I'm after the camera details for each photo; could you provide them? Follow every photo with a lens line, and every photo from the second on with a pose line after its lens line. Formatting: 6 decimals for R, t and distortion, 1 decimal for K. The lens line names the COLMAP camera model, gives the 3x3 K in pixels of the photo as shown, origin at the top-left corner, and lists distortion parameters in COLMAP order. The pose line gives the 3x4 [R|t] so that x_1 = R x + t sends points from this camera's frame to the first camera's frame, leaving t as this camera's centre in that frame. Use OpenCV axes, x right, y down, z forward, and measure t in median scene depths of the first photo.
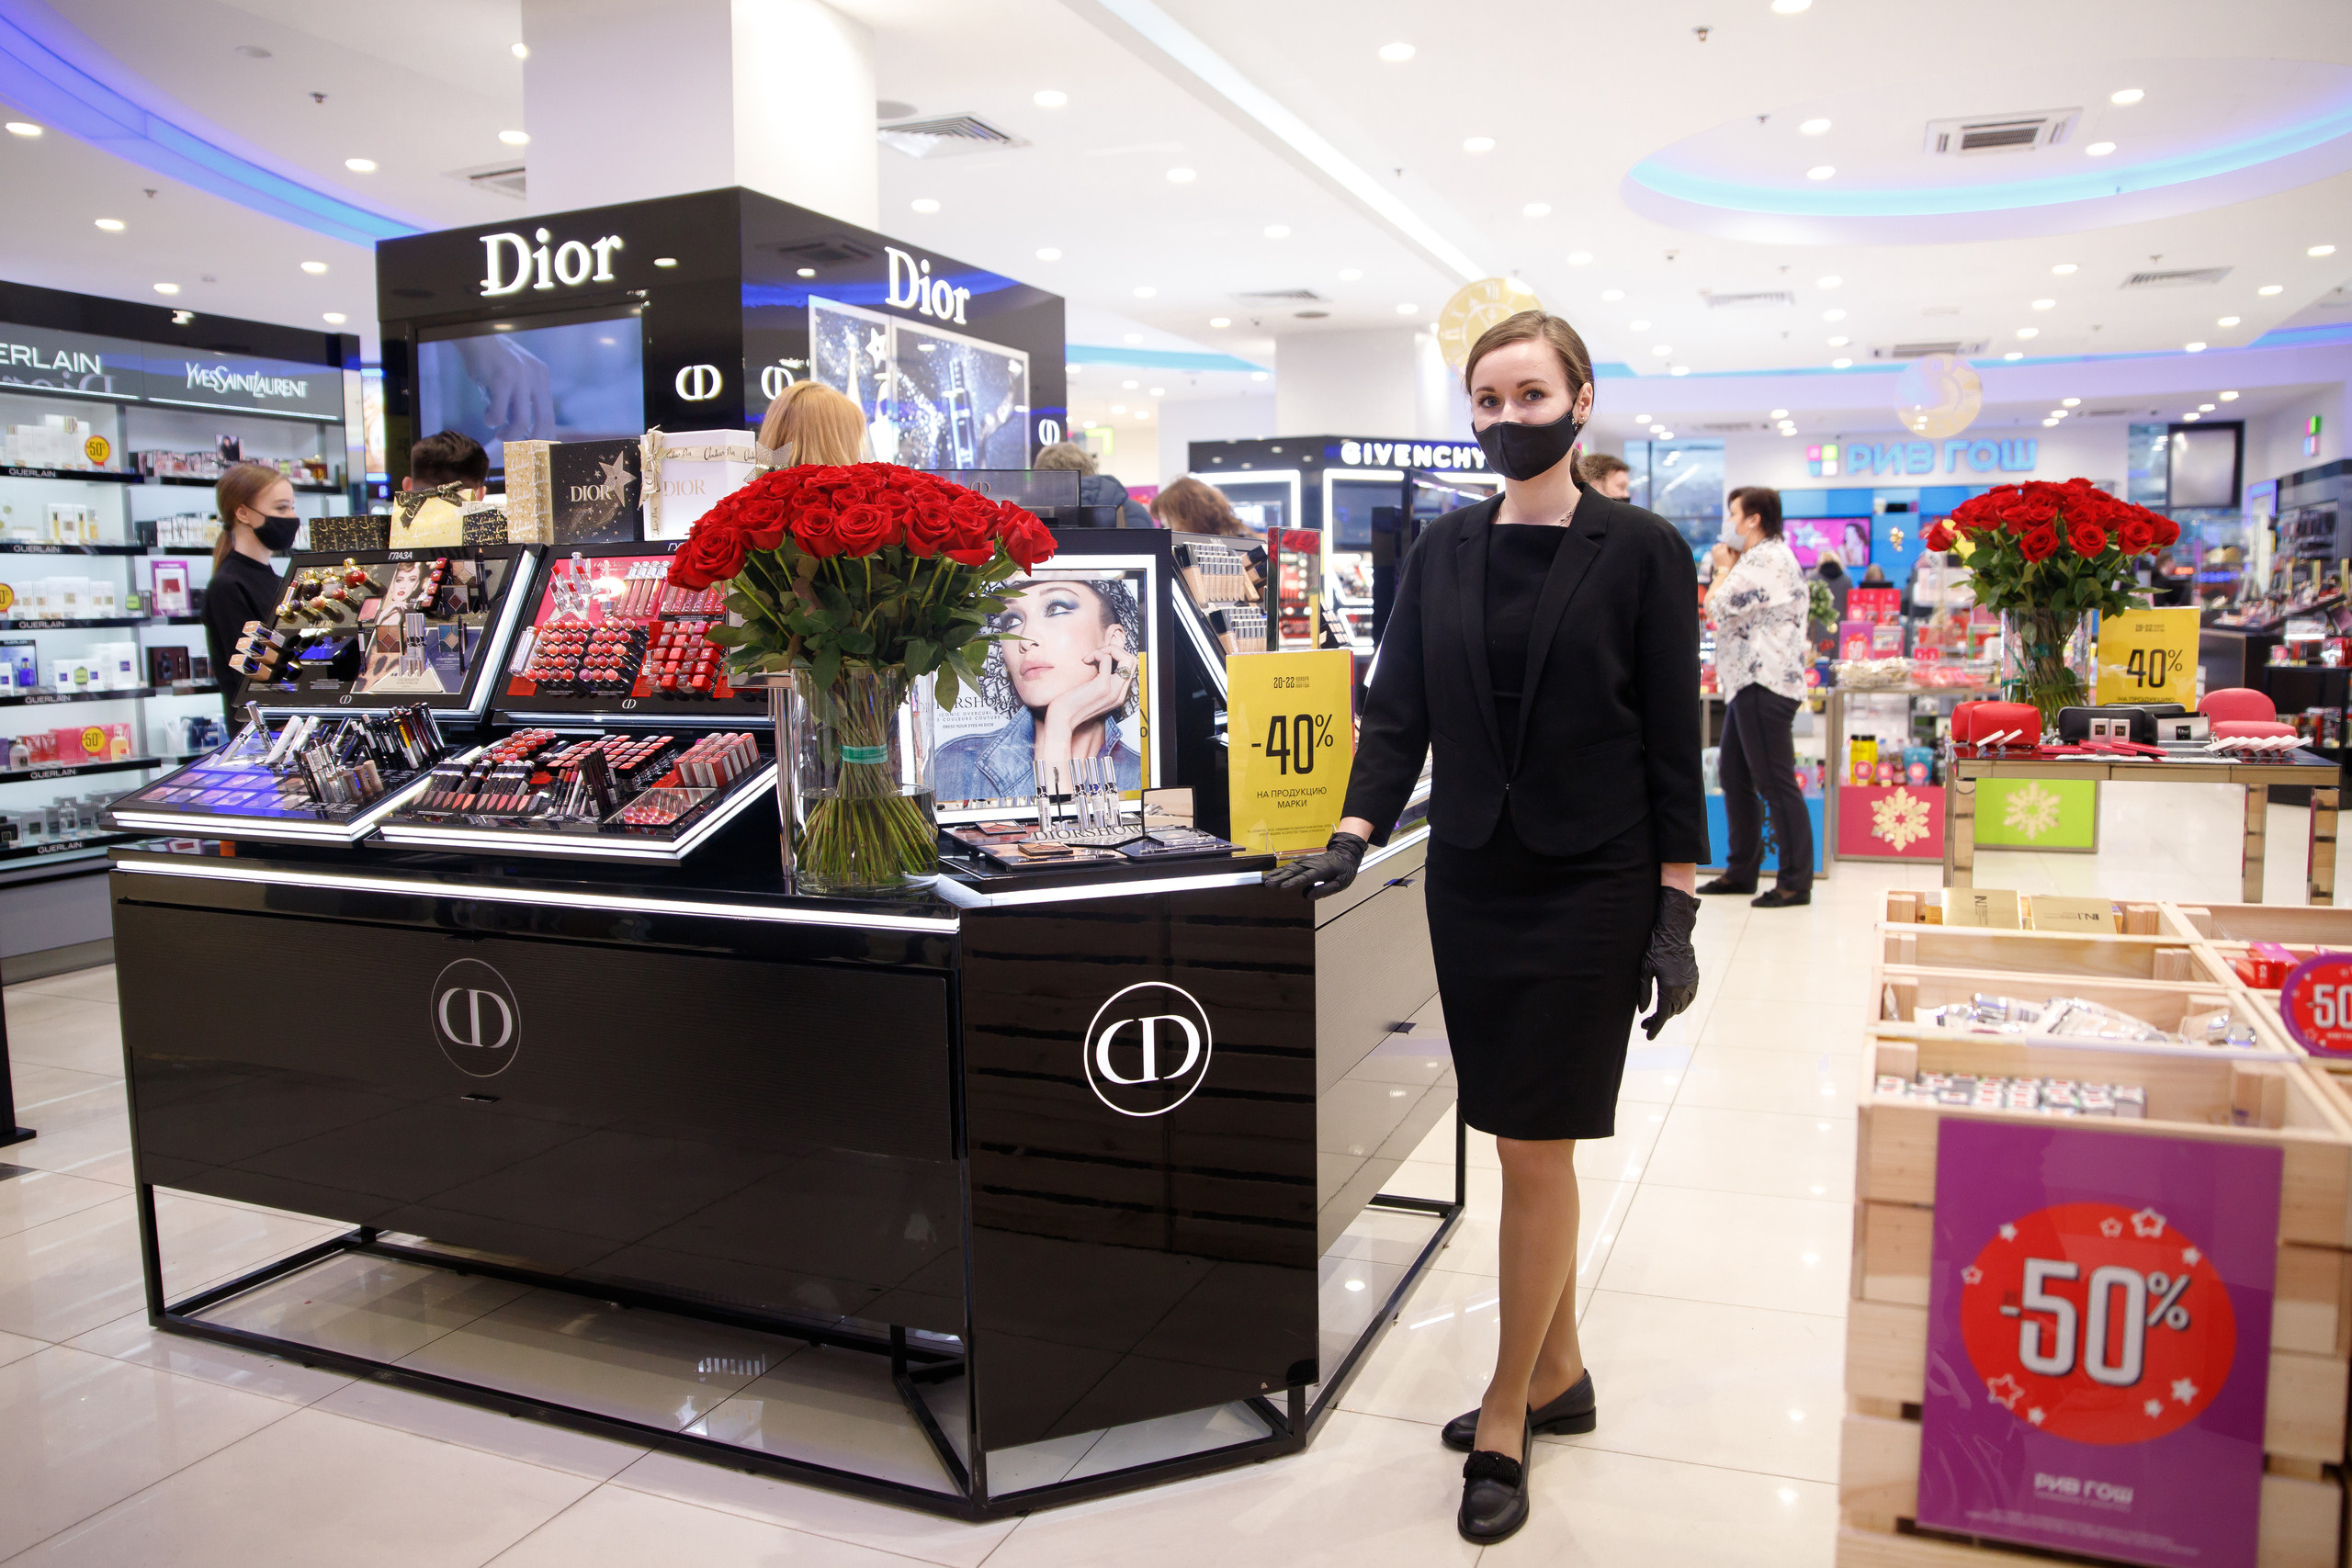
lens RADIAL K [[1677.7, 0, 1176.0], [0, 1677.7, 784.0], [0, 0, 1]] dist [-0.099470, 0.104831]
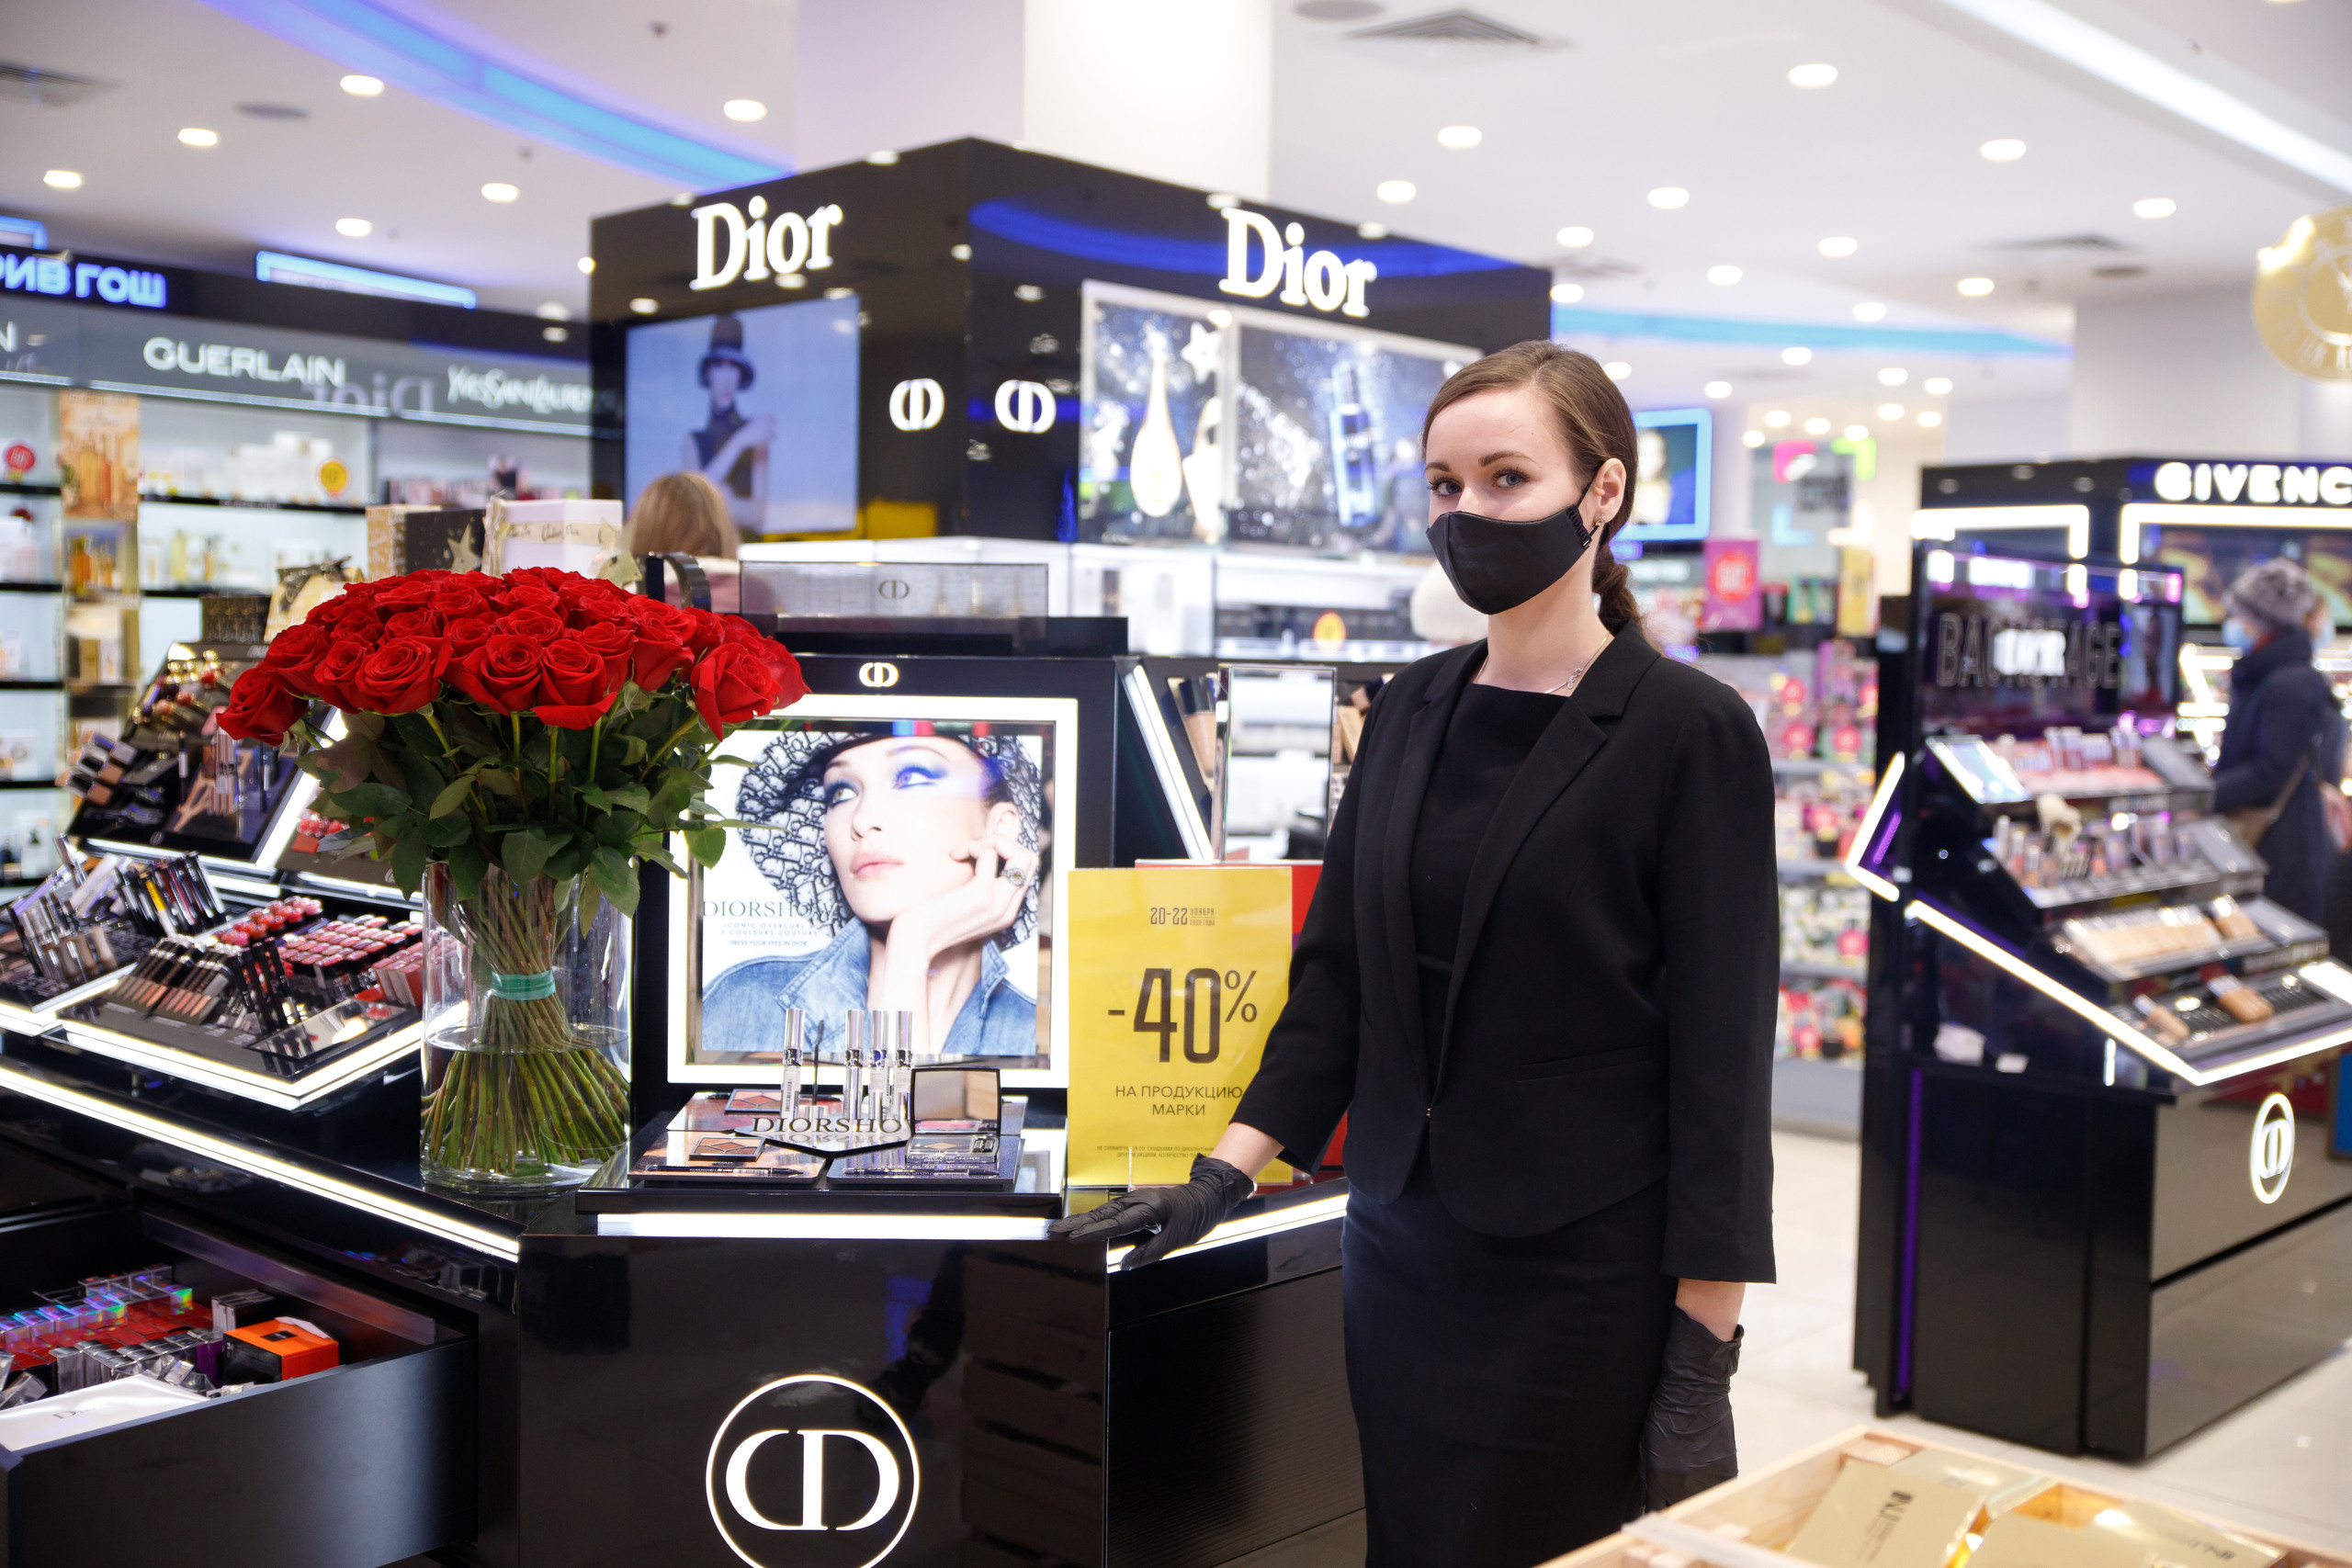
lens RADIAL K [[2340.1, 0, 1266.0], [0, 2340.1, 781.7], [0, 0, 1]] dist [-0.006767, 0.001811]
pose [[0.943241, 0.049599, -0.328385, 0.182265], [-0.068795, 0.996519, -0.047092, -0.033968], [0.324907, 0.067010, 0.943369, 0.076986]]
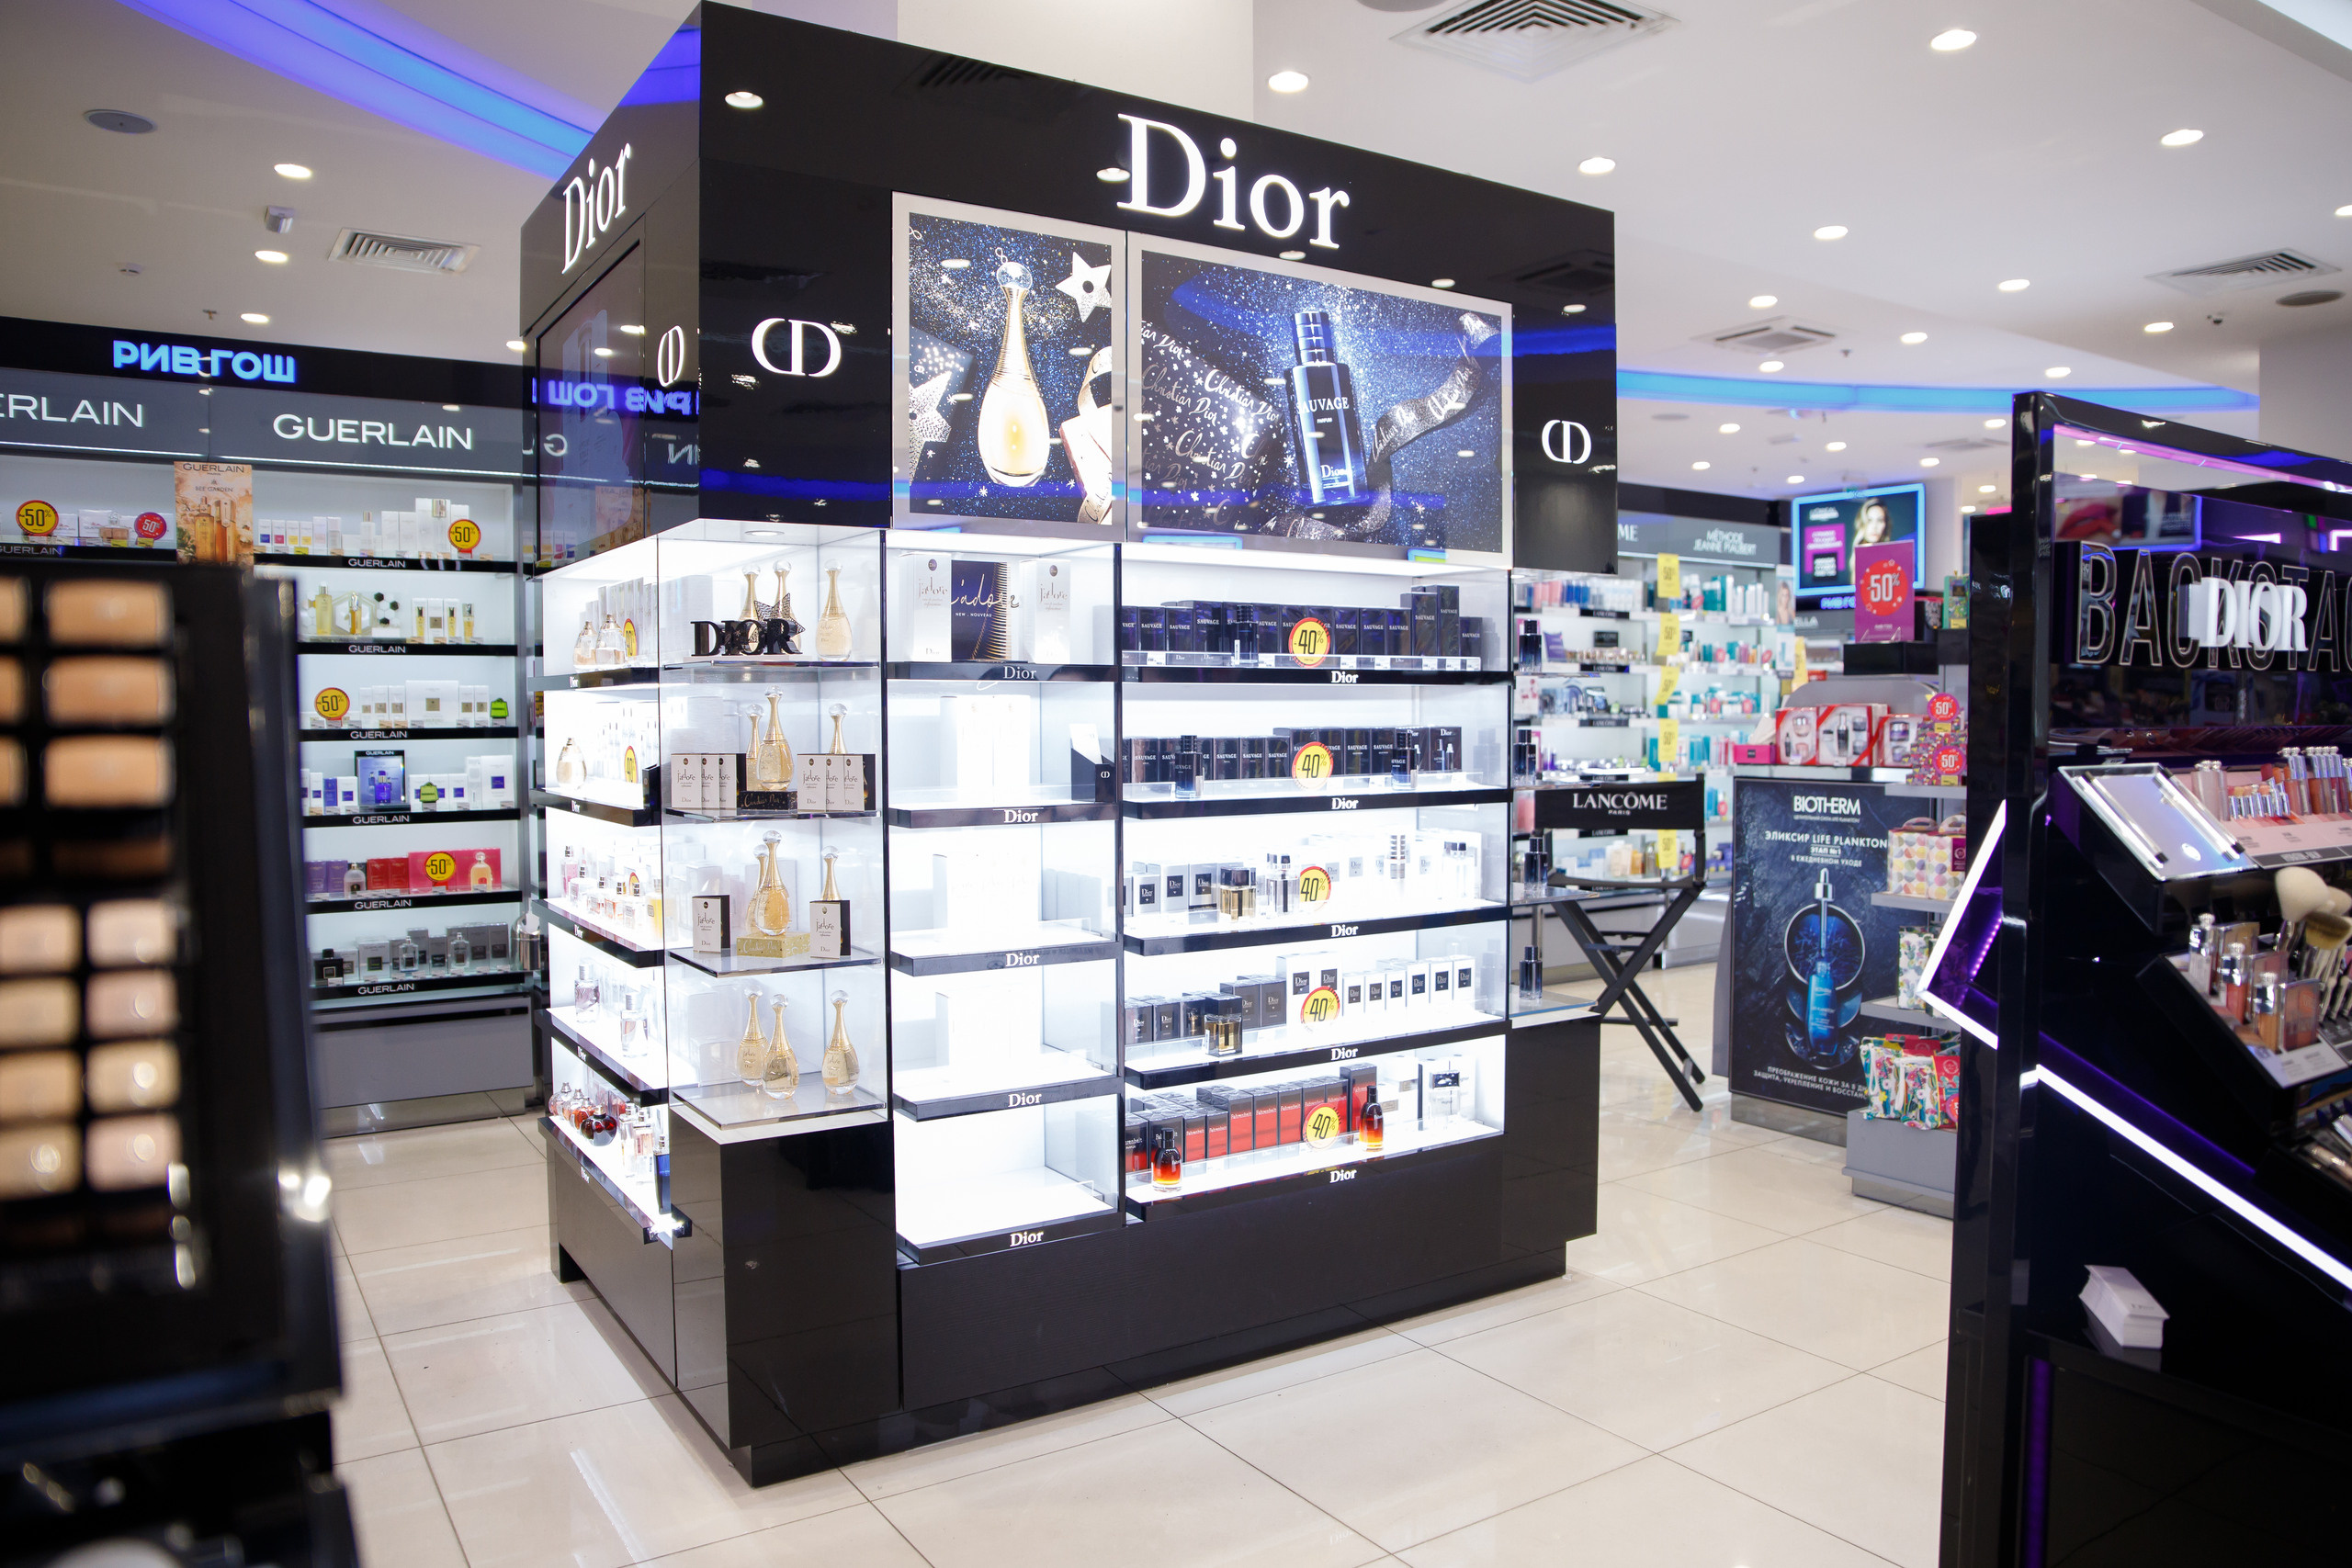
lens RADIAL K [[1655.4, 0, 1209.5], [0, 1655.4, 775.8], [0, 0, 1]] dist [-0.131387, 0.098499]
pose [[0.833210, 0.035909, -0.551789, 0.166508], [-0.071303, 0.996535, -0.042815, -0.075406], [0.548340, 0.075018, 0.832884, 0.568842]]
